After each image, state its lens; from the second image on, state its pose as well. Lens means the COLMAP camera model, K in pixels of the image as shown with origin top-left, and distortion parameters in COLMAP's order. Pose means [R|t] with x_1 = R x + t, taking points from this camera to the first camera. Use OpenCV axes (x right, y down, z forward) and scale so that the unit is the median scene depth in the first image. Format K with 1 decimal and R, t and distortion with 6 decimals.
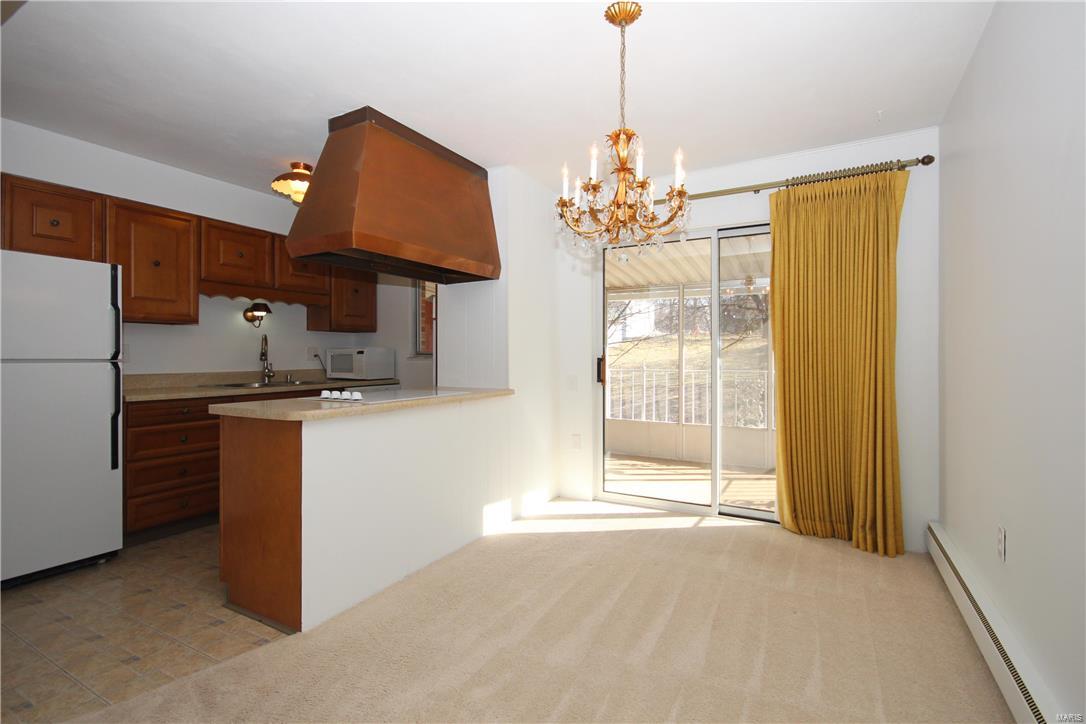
lens RADIAL K [[501.5, 0, 545.9], [0, 501.5, 357.6], [0, 0, 1]] dist [0.029101, -0.016821]
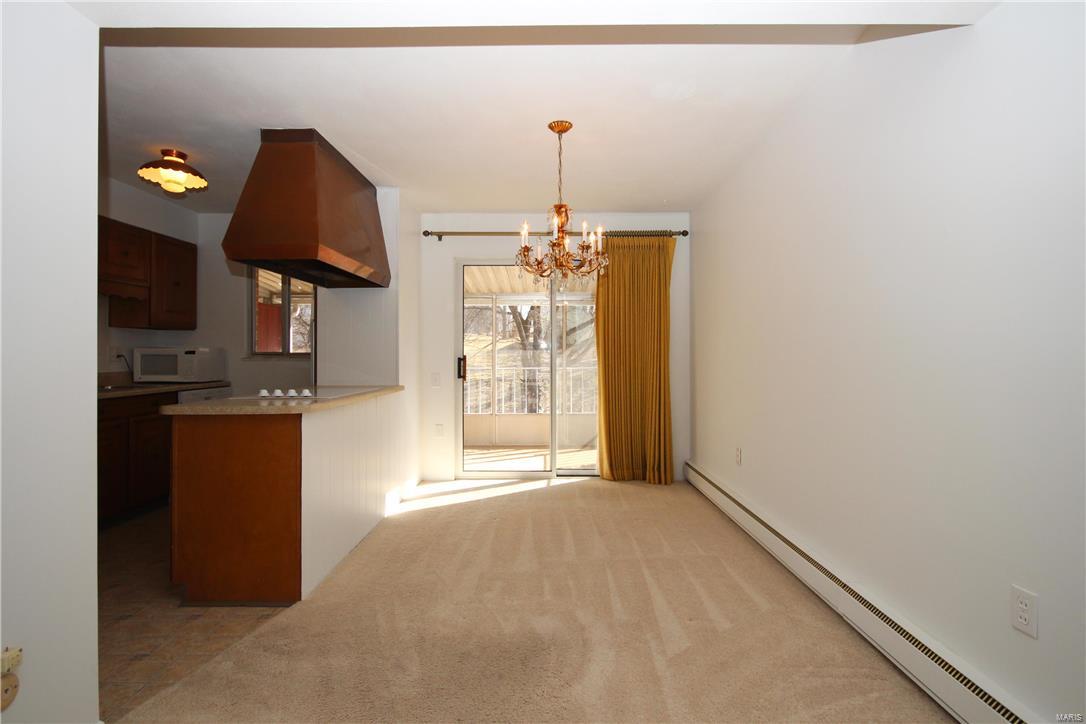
lens RADIAL K [[516.2, 0, 544.9], [0, 516.2, 353.3], [0, 0, 1]] dist [0.011454, 0.000197]
pose [[0.875539, 0.001218, 0.483145, -0.361296], [0.003172, 0.999961, -0.008269, 0.001242], [-0.483136, 0.008772, 0.875501, -0.178782]]
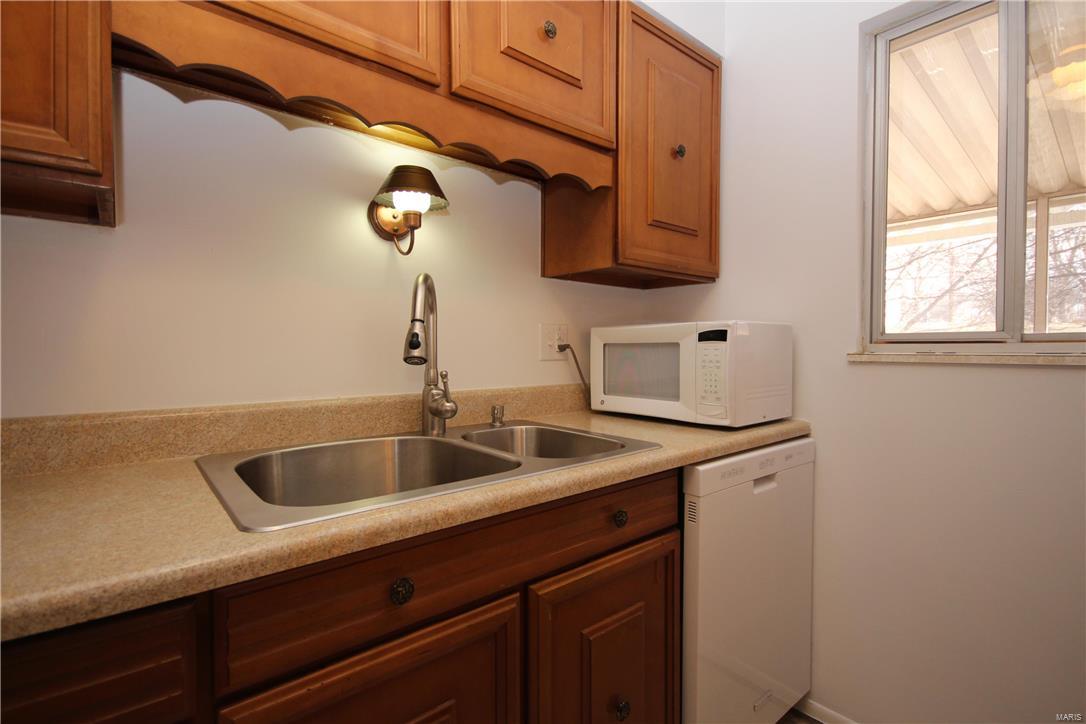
lens RADIAL K [[499.9, 0, 543.0], [0, 499.9, 362.0], [0, 0, 1]] dist [0.014937, -0.011129]
pose [[0.934478, 0.006006, -0.355970, -0.495010], [-0.000325, 0.999872, 0.016016, 0.000635], [0.356020, -0.014851, 0.934360, 0.955340]]
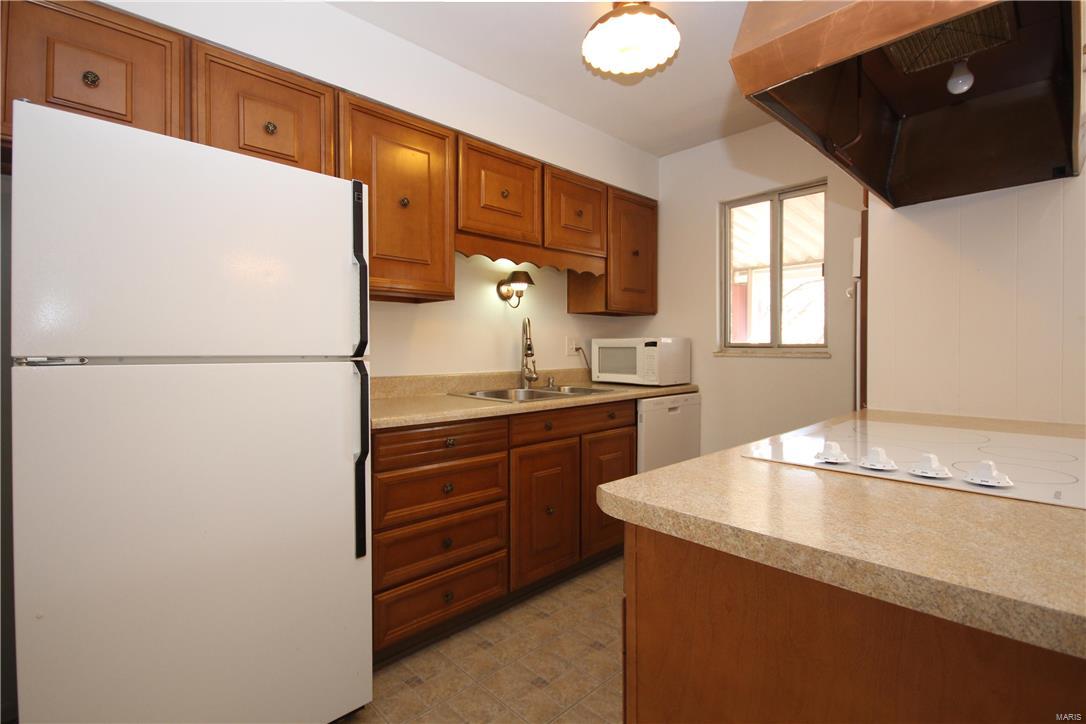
lens RADIAL K [[503.6, 0, 547.2], [0, 503.6, 358.7], [0, 0, 1]] dist [-0.001141, -0.001158]
pose [[0.958776, 0.004313, -0.284132, -0.432385], [-0.000088, 0.999889, 0.014883, -0.001595], [0.284164, -0.014244, 0.958670, 0.464138]]
